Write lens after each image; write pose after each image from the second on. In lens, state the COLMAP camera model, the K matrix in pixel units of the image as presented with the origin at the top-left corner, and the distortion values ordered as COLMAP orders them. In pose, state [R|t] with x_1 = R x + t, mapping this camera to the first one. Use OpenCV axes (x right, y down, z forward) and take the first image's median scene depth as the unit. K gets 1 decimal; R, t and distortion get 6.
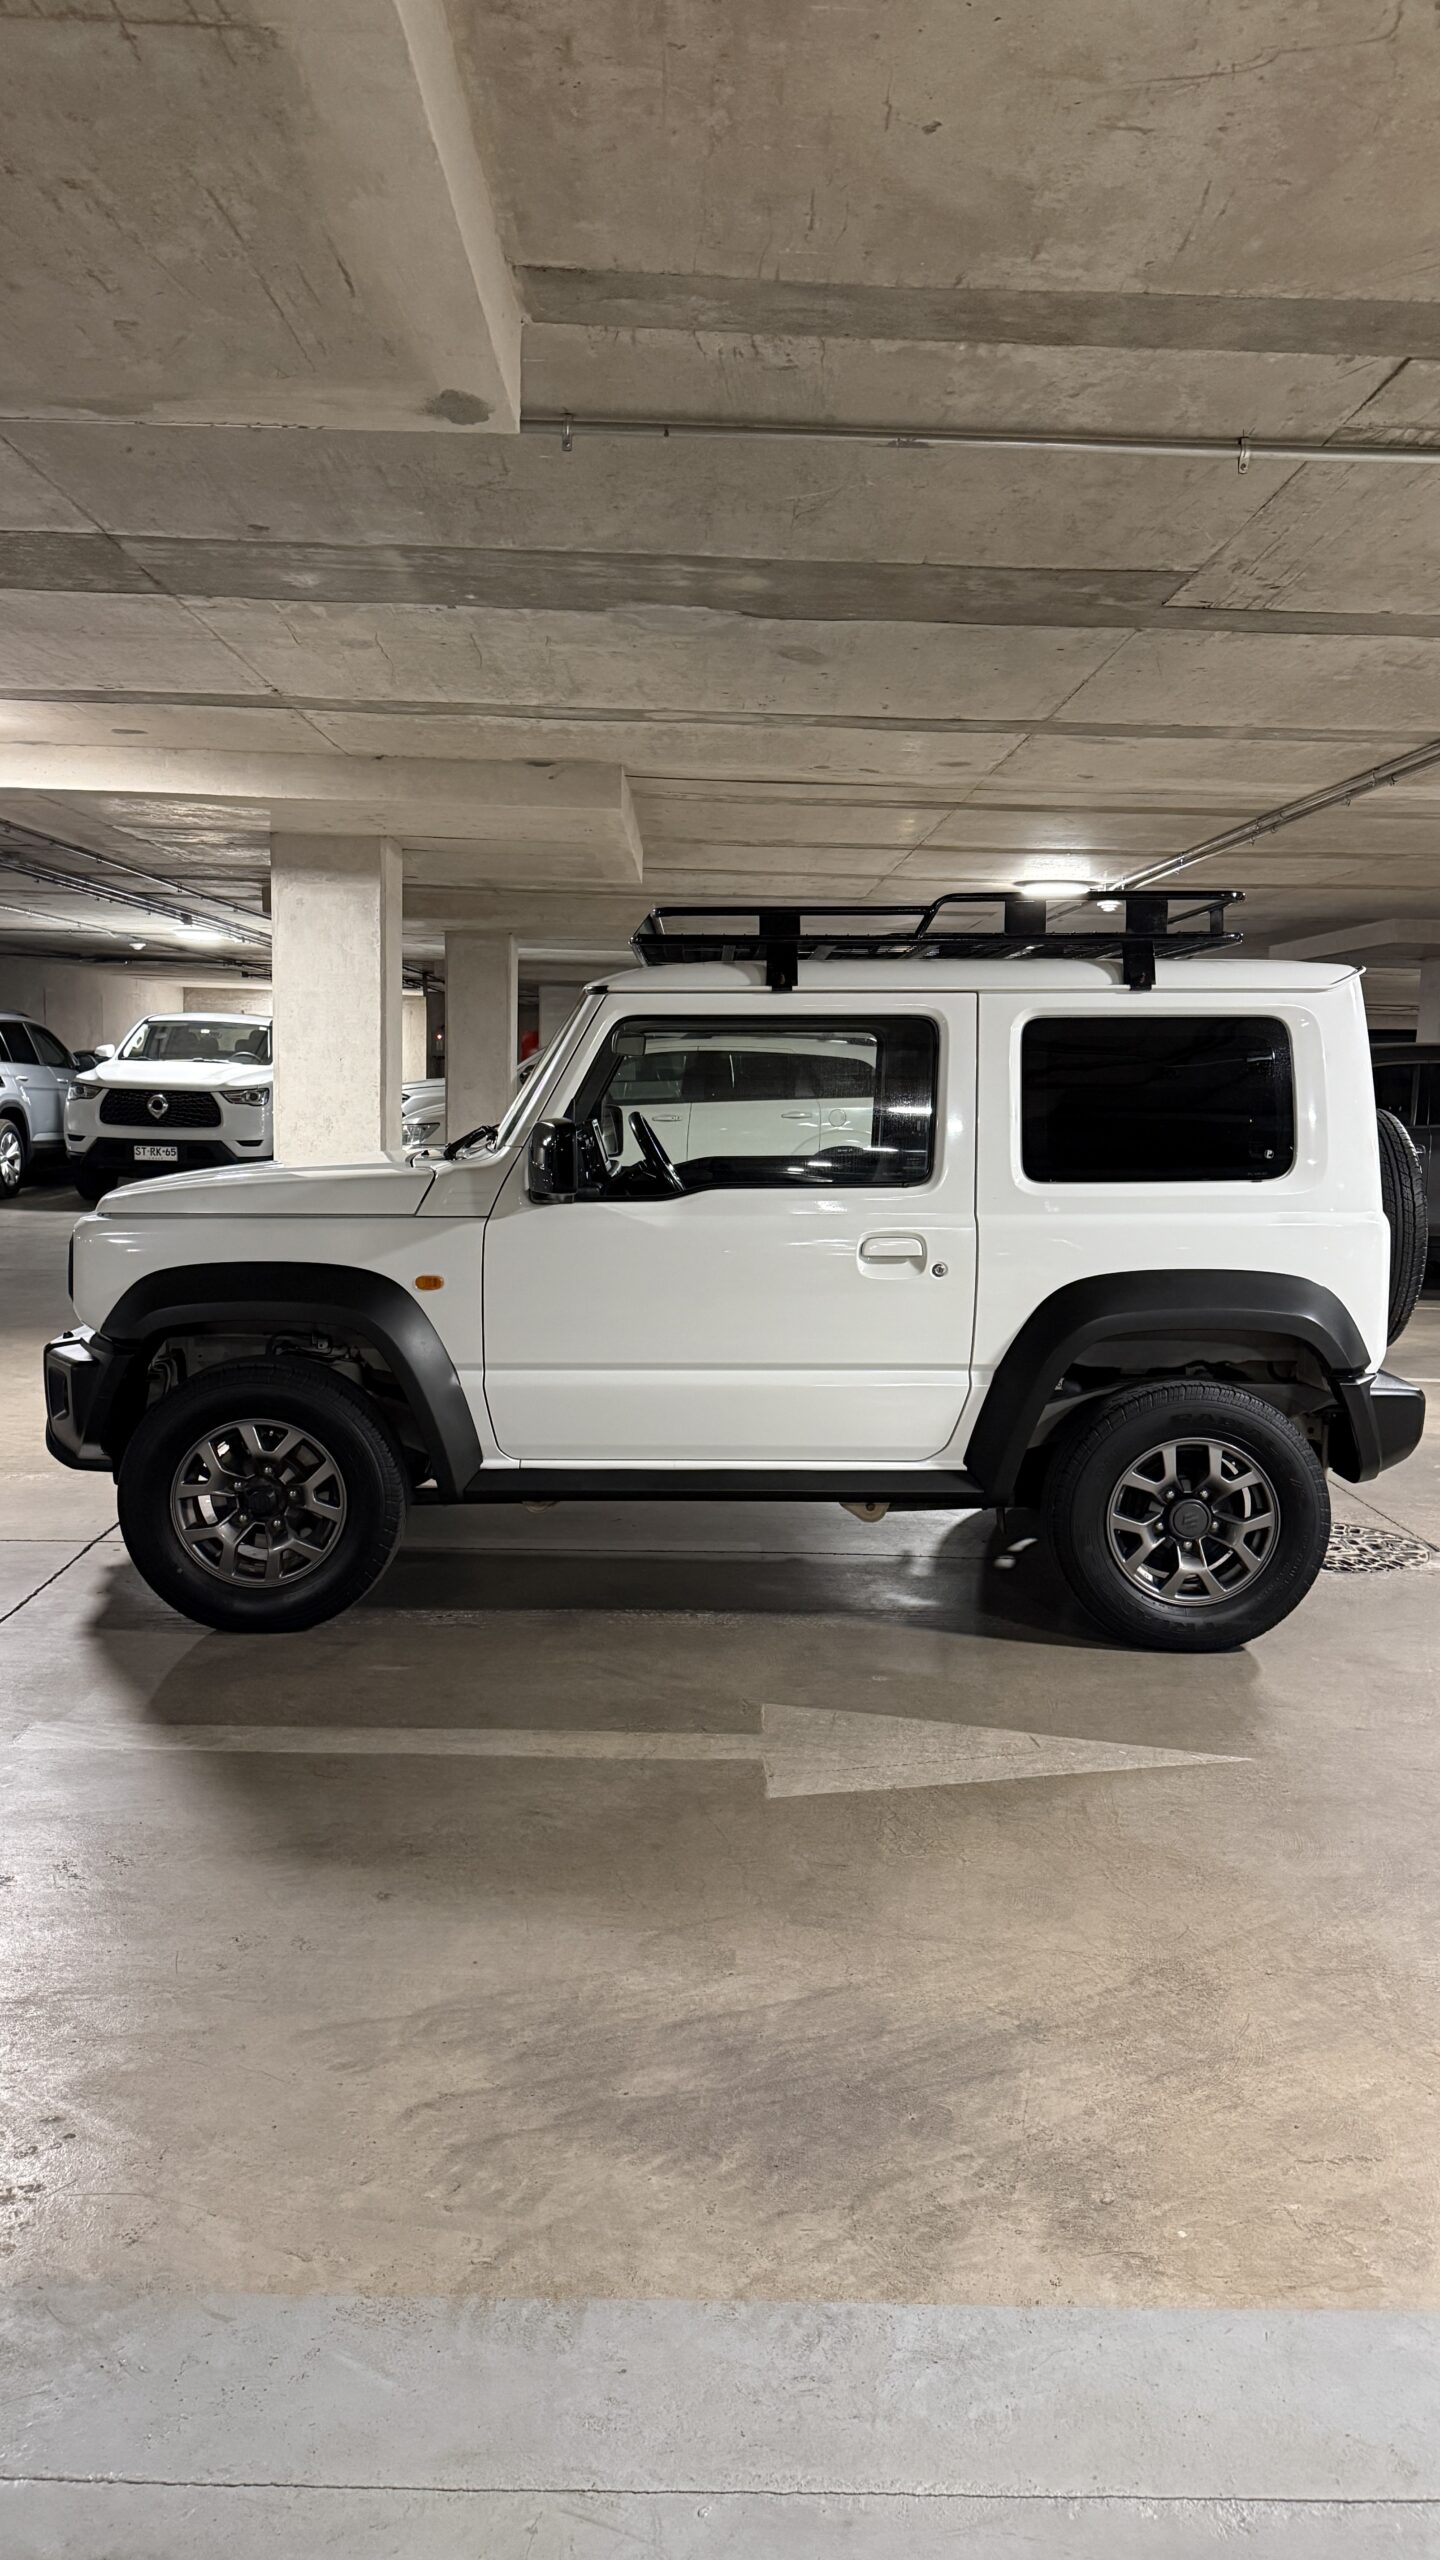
lens RADIAL K [[1789.3, 0, 720.0], [0, 1789.3, 1280.0], [0, 0, 1]] dist [0.117432, -0.235410]
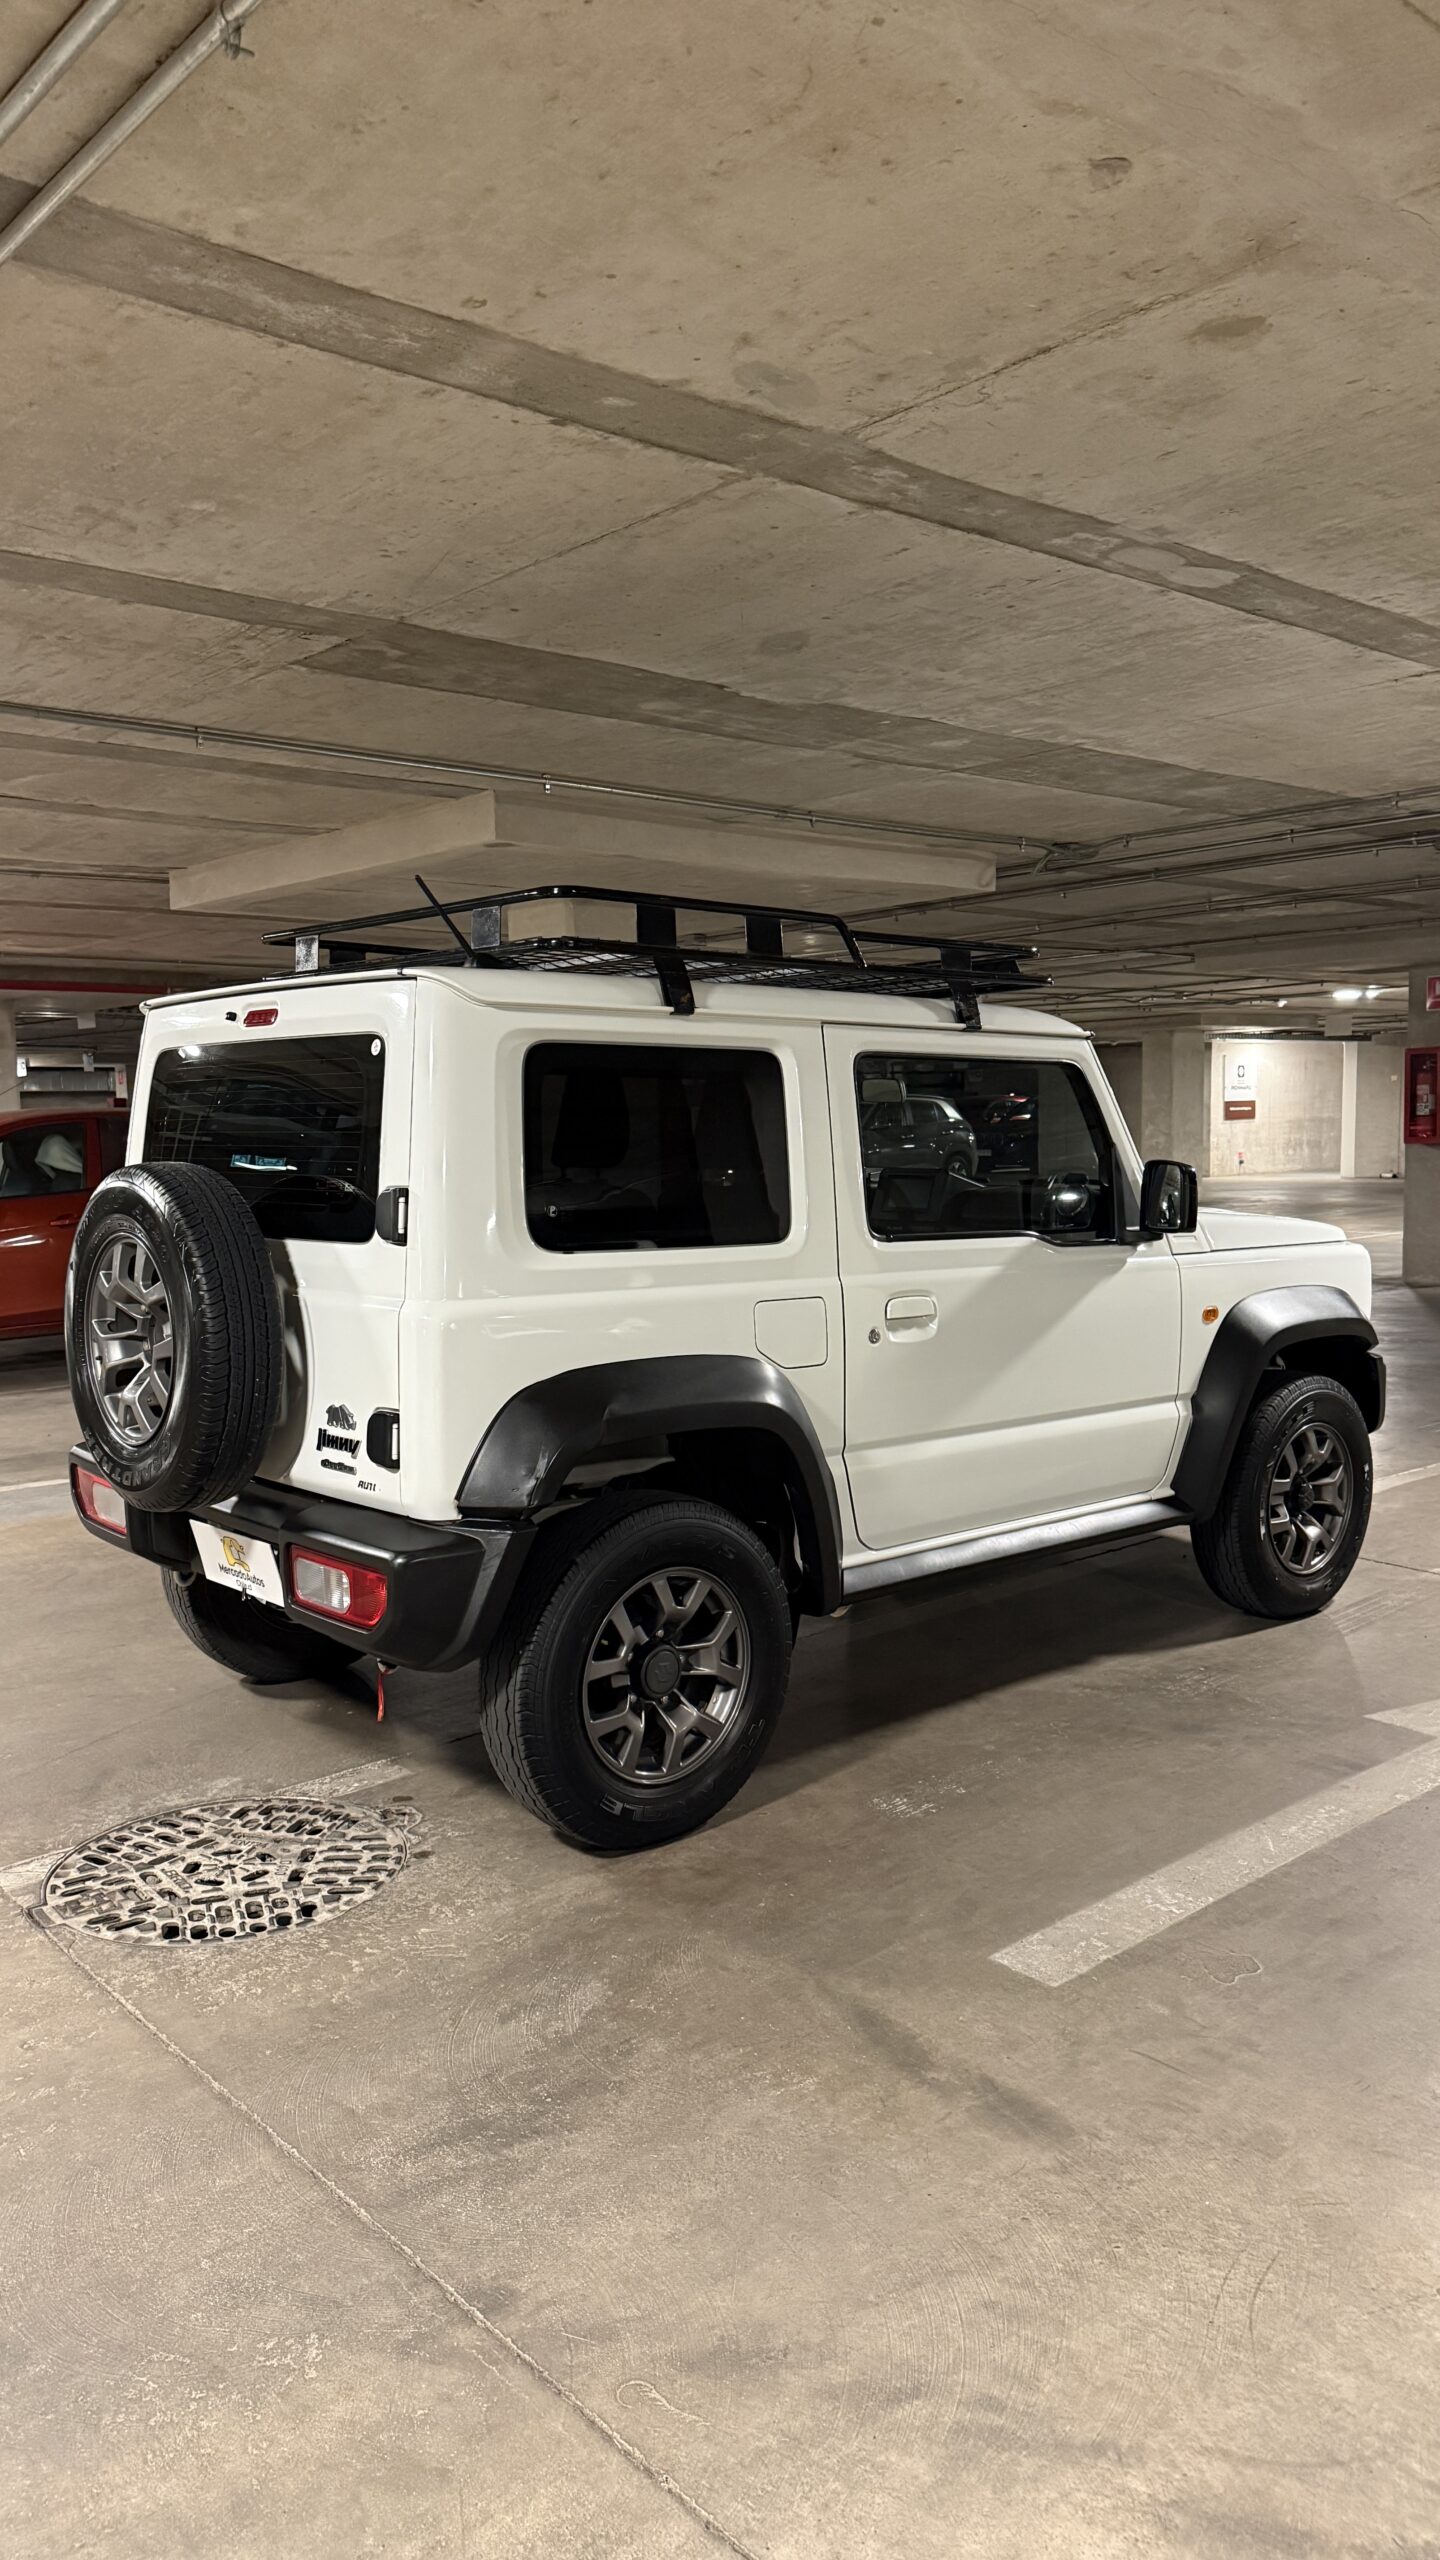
lens RADIAL K [[1789.3, 0, 720.0], [0, 1789.3, 1280.0], [0, 0, 1]] dist [0.117432, -0.235410]
pose [[-0.768167, 0.047329, -0.638498, 0.737884], [-0.076578, 0.983313, 0.165019, -0.211713], [0.635653, 0.175657, -0.751724, 1.941084]]
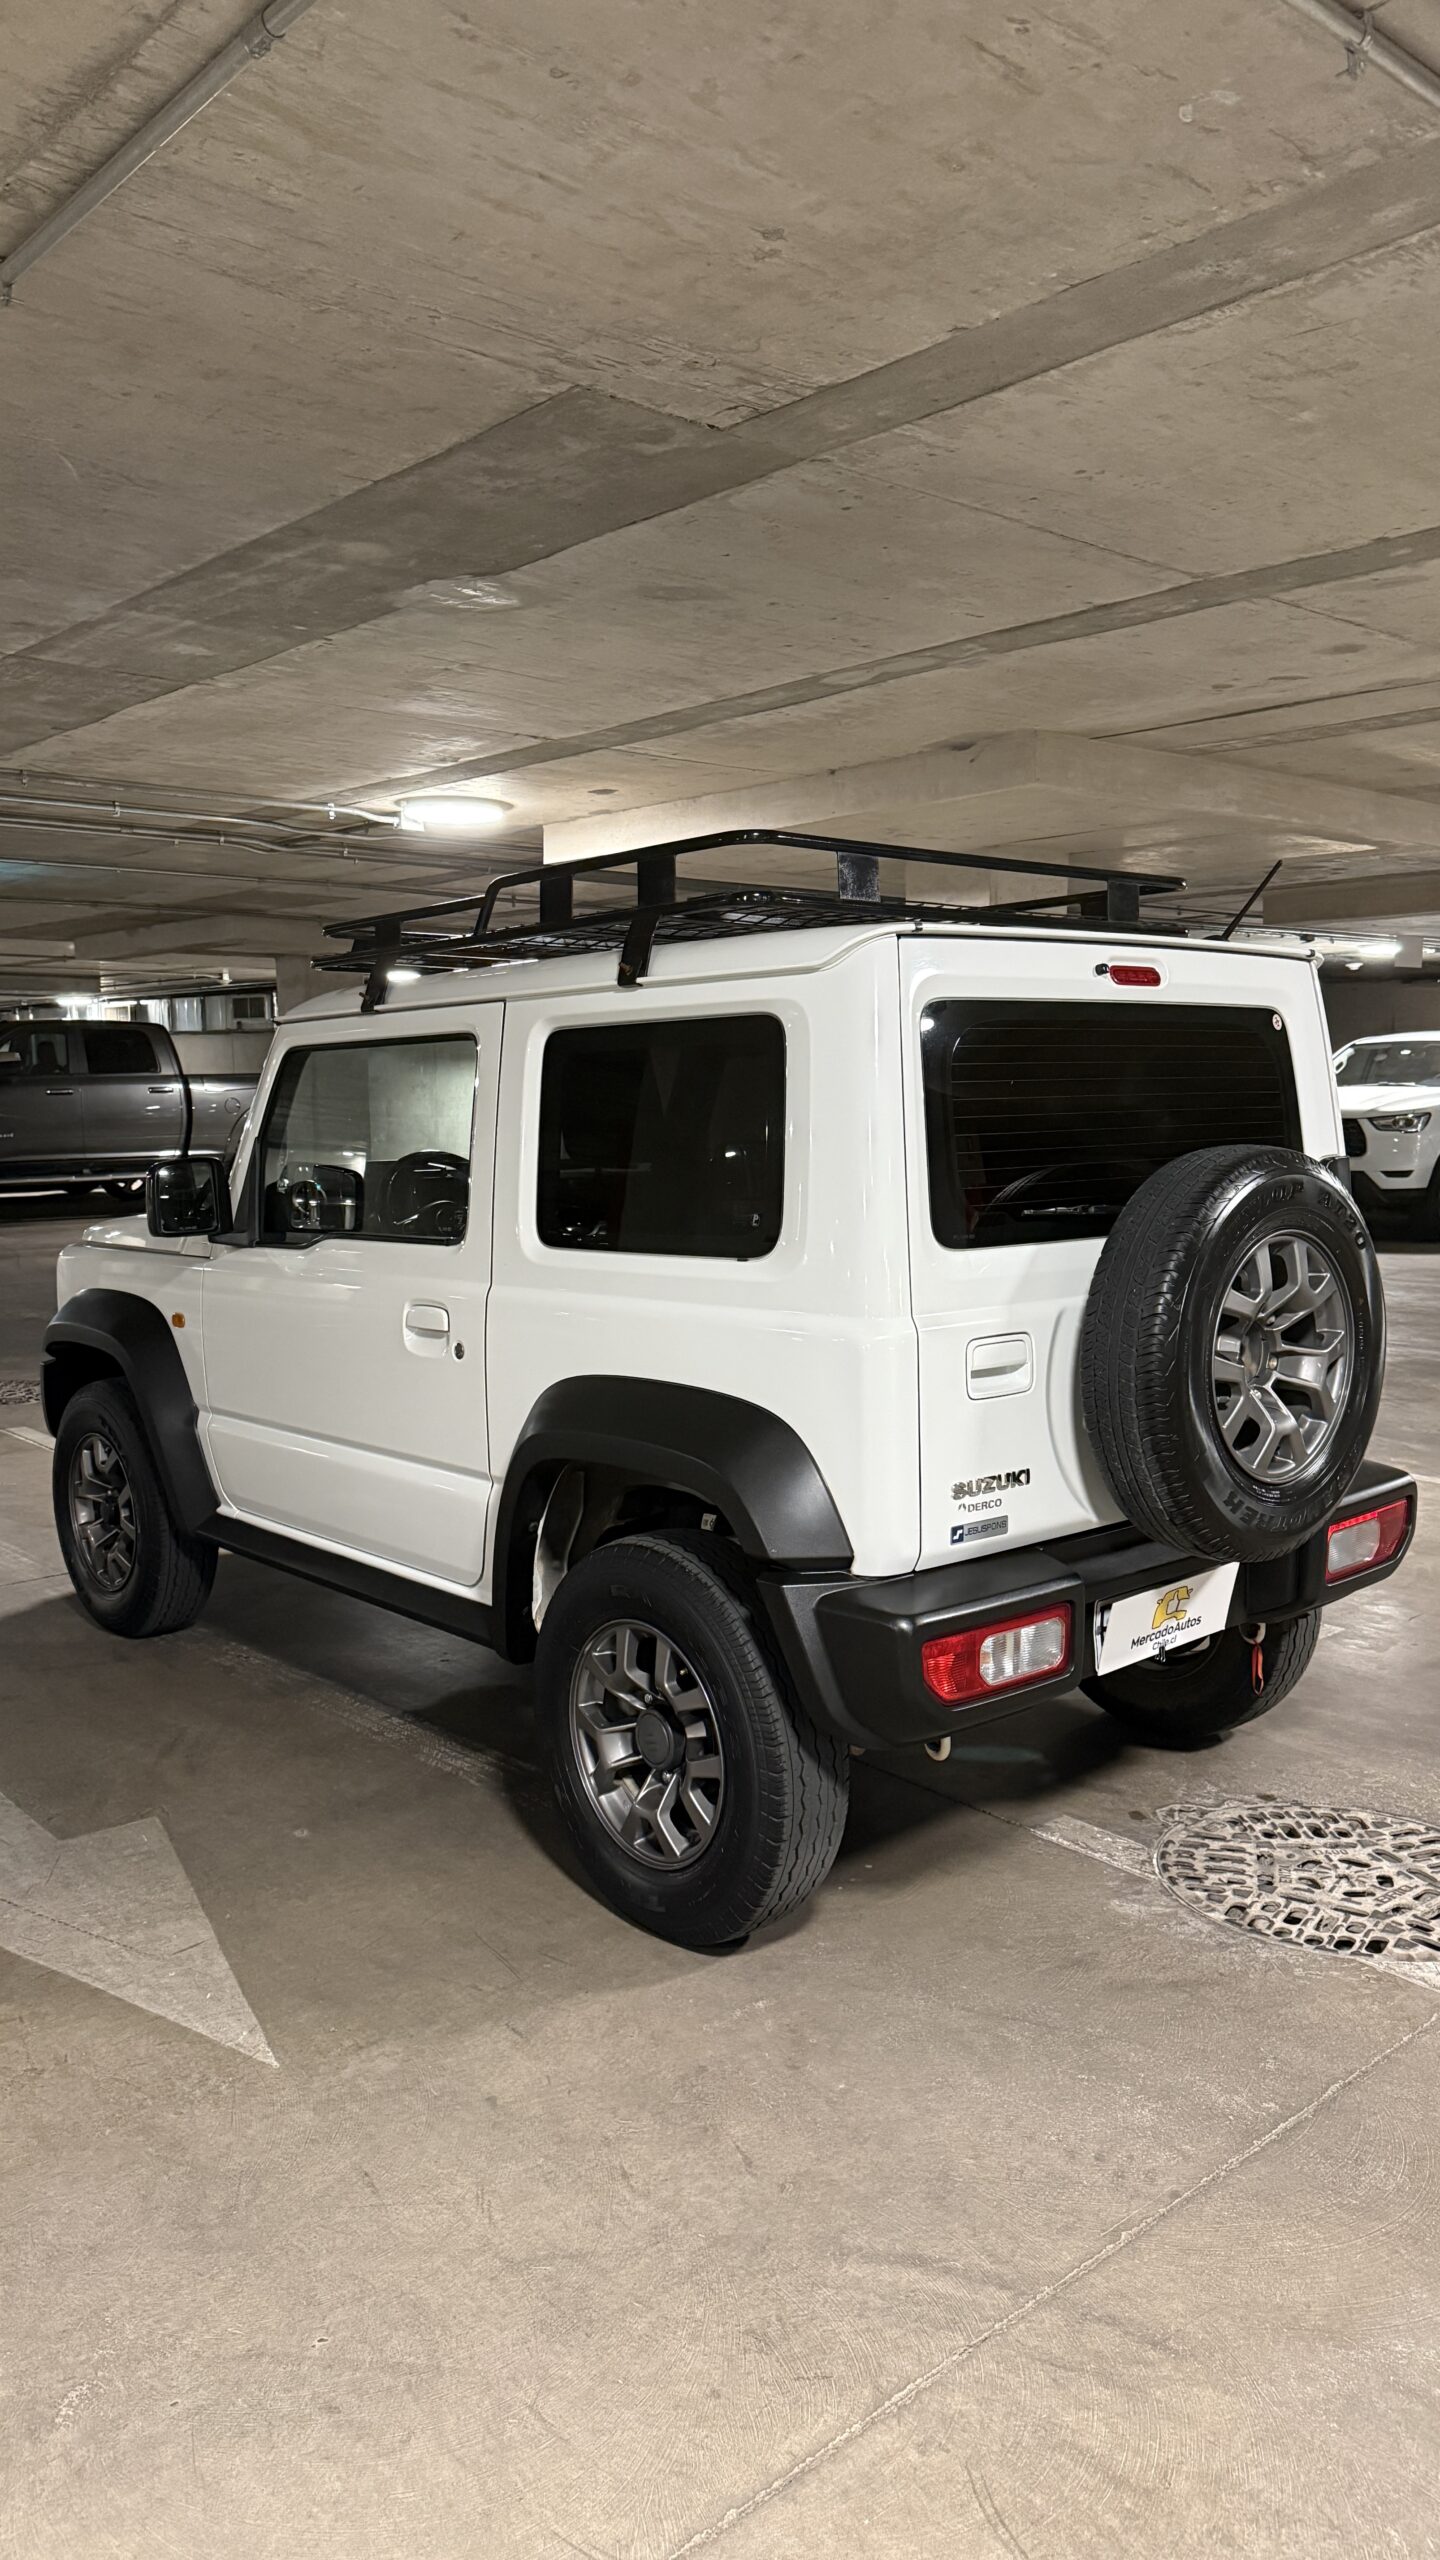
lens RADIAL K [[1789.3, 0, 720.0], [0, 1789.3, 1280.0], [0, 0, 1]] dist [0.117432, -0.235410]
pose [[0.647974, 0.055113, -0.759666, 0.800929], [-0.065502, 0.997716, 0.016512, -0.057583], [0.758840, 0.039060, 0.650104, 0.565277]]
